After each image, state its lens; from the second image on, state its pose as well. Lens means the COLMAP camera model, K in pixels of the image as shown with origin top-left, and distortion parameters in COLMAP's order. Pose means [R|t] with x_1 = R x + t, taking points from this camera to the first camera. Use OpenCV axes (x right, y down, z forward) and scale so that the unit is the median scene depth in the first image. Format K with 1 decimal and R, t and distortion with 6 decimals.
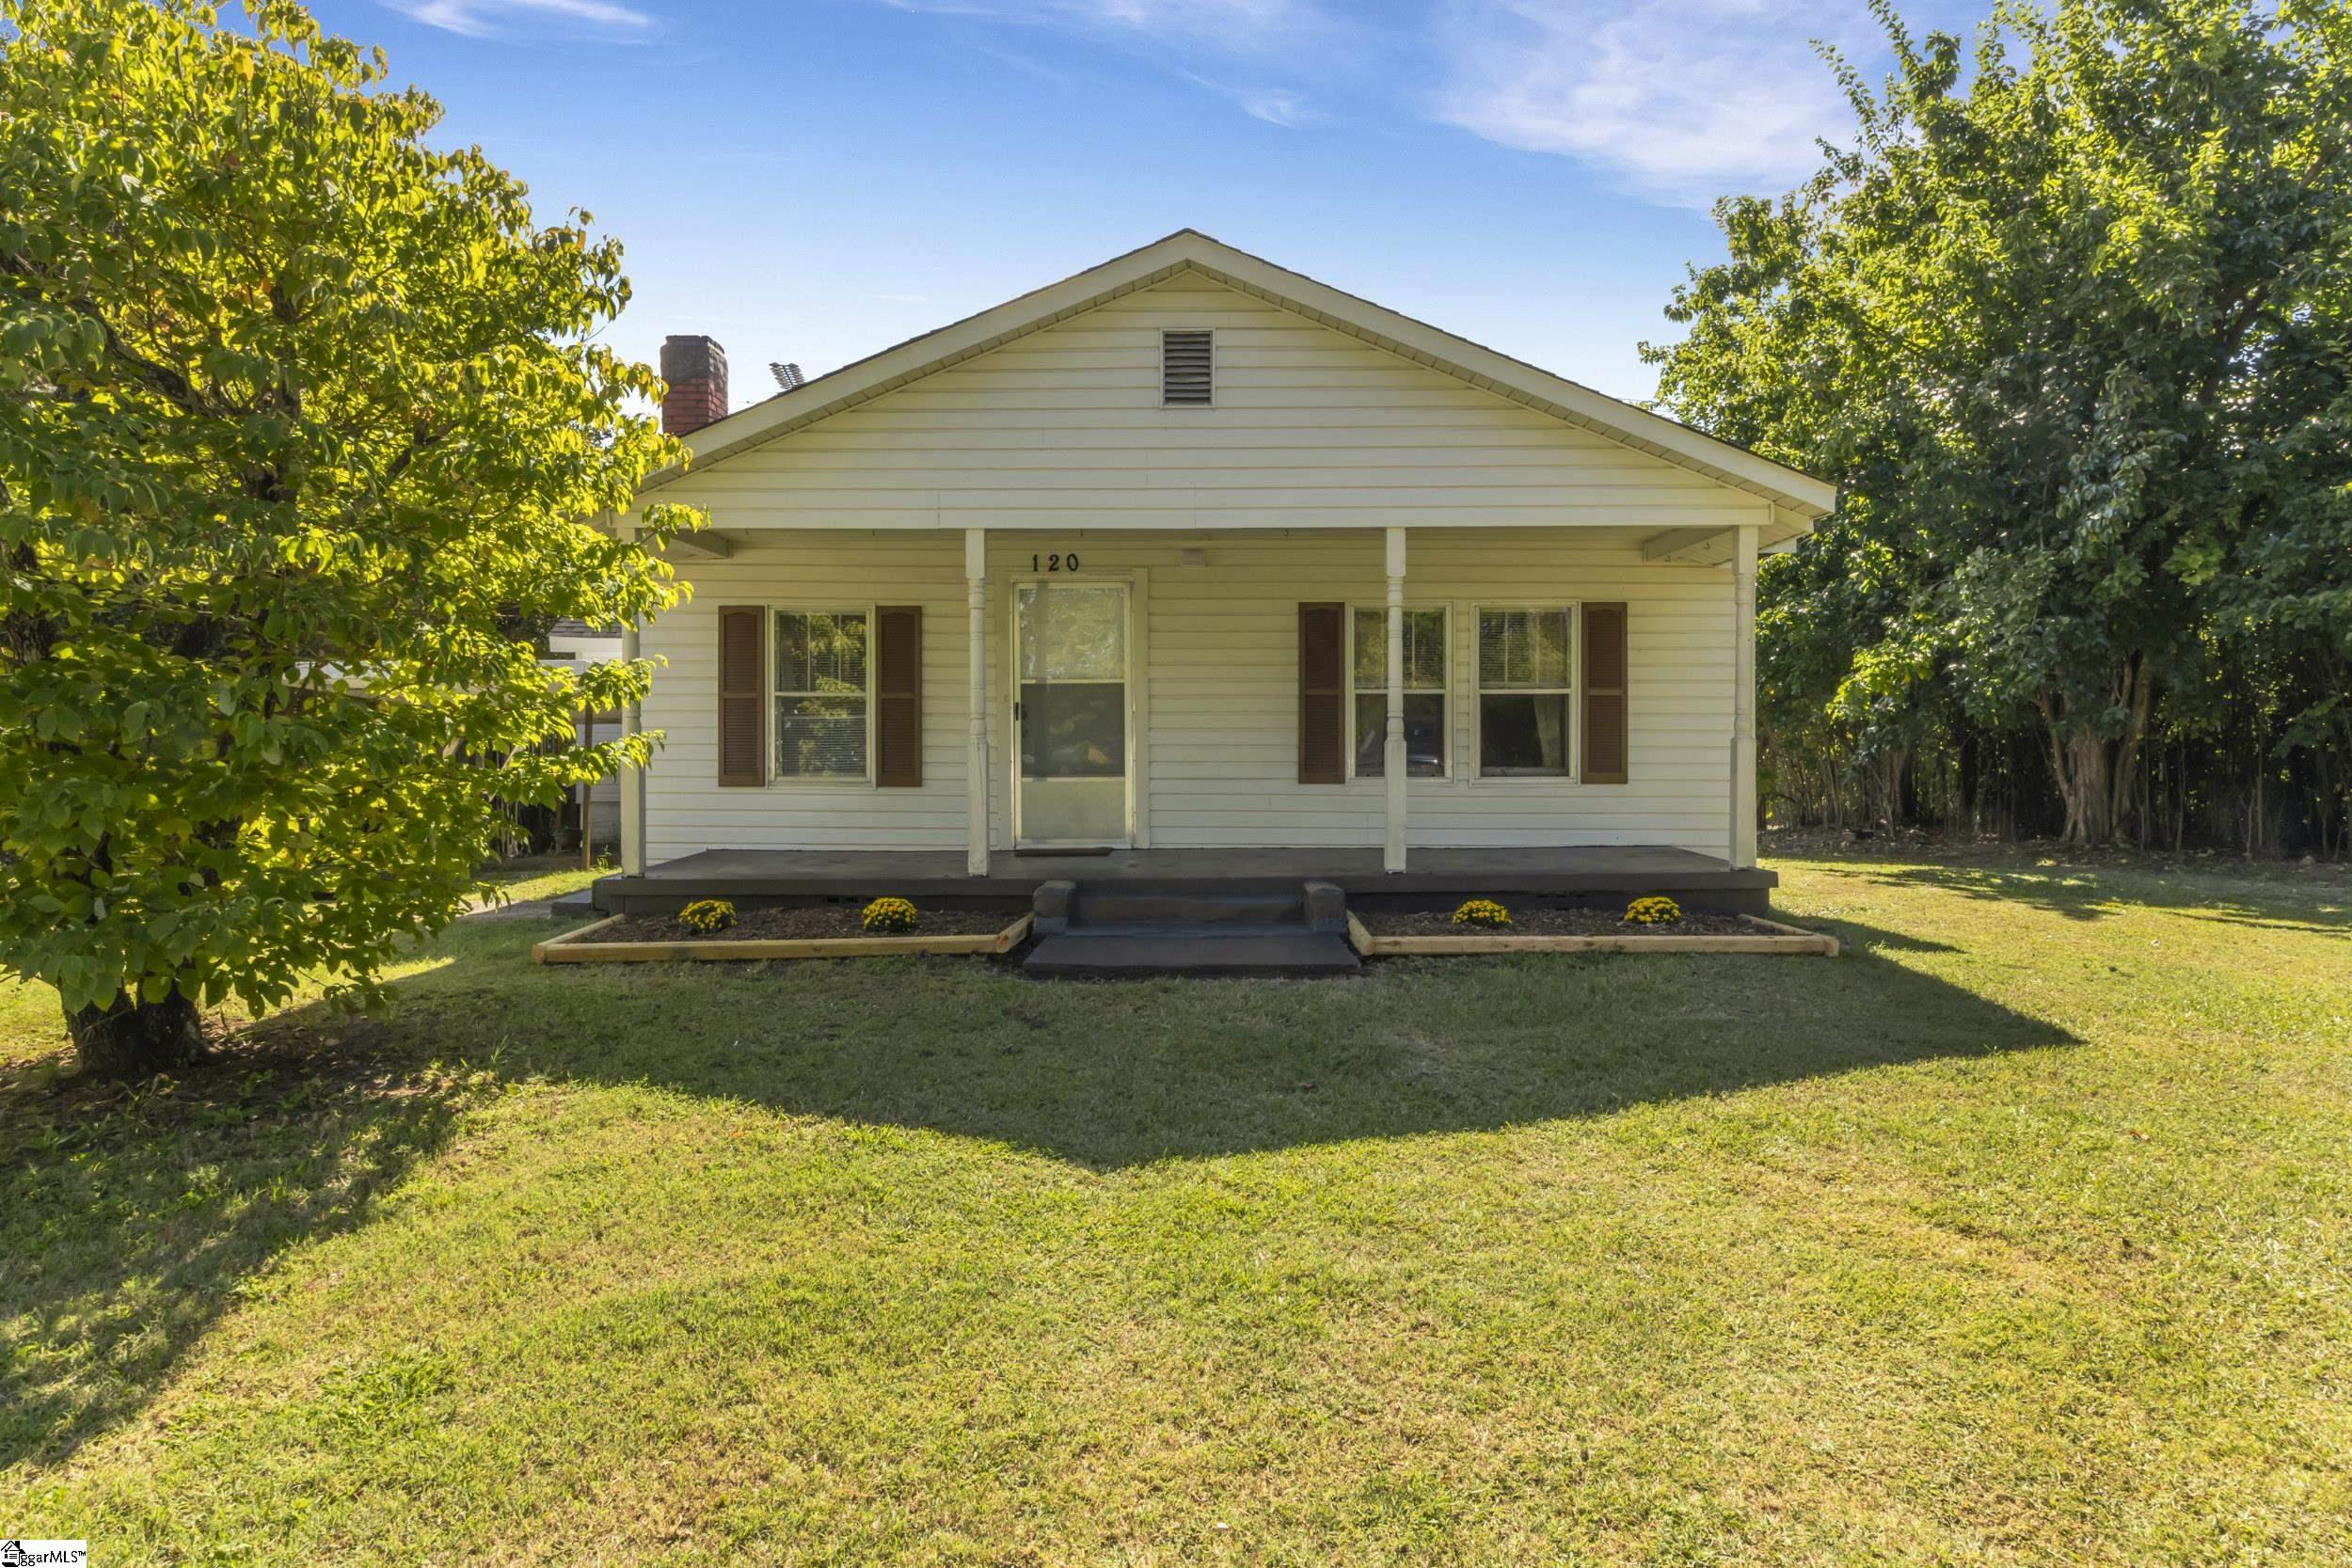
lens RADIAL K [[1334.9, 0, 1176.3], [0, 1334.9, 780.7], [0, 0, 1]] dist [0.001025, 0.000152]
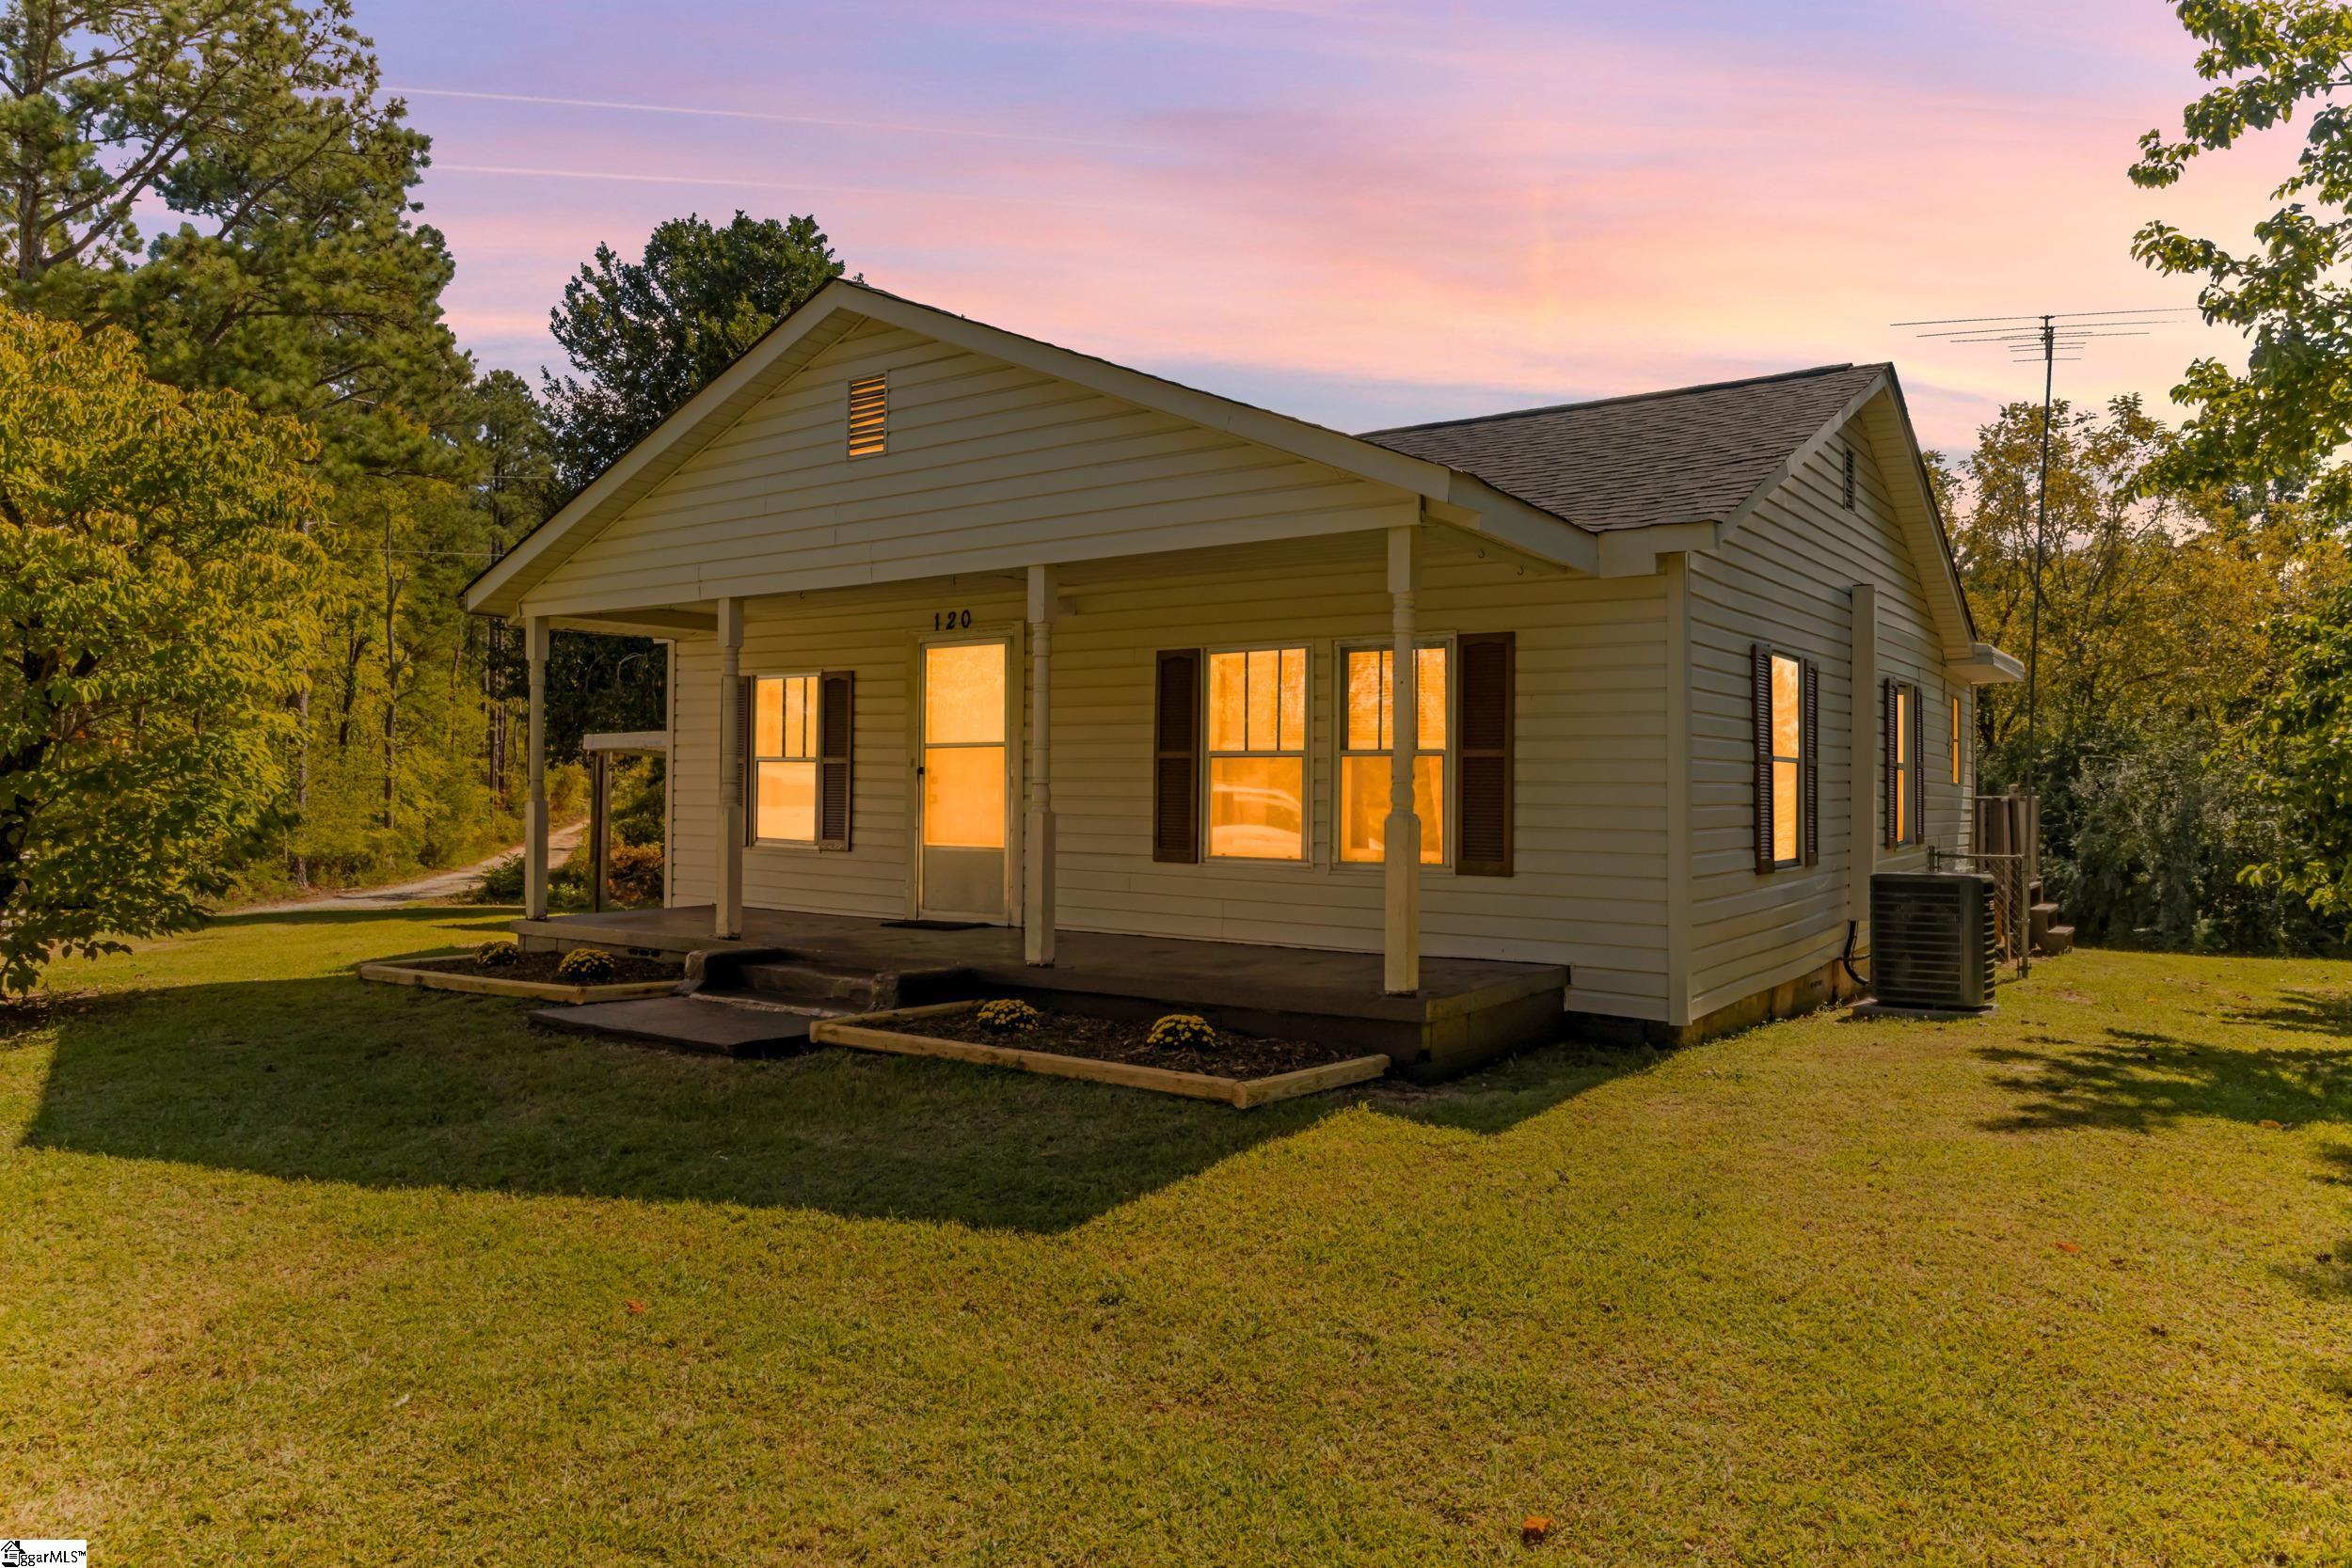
lens RADIAL K [[1573.8, 0, 1177.7], [0, 1573.8, 782.4], [0, 0, 1]] dist [-0.008910, -0.002106]
pose [[0.814011, 0.005419, -0.580824, 0.690753], [-0.035699, 0.998533, -0.040715, -0.008160], [0.579751, 0.053877, 0.813010, 0.188113]]
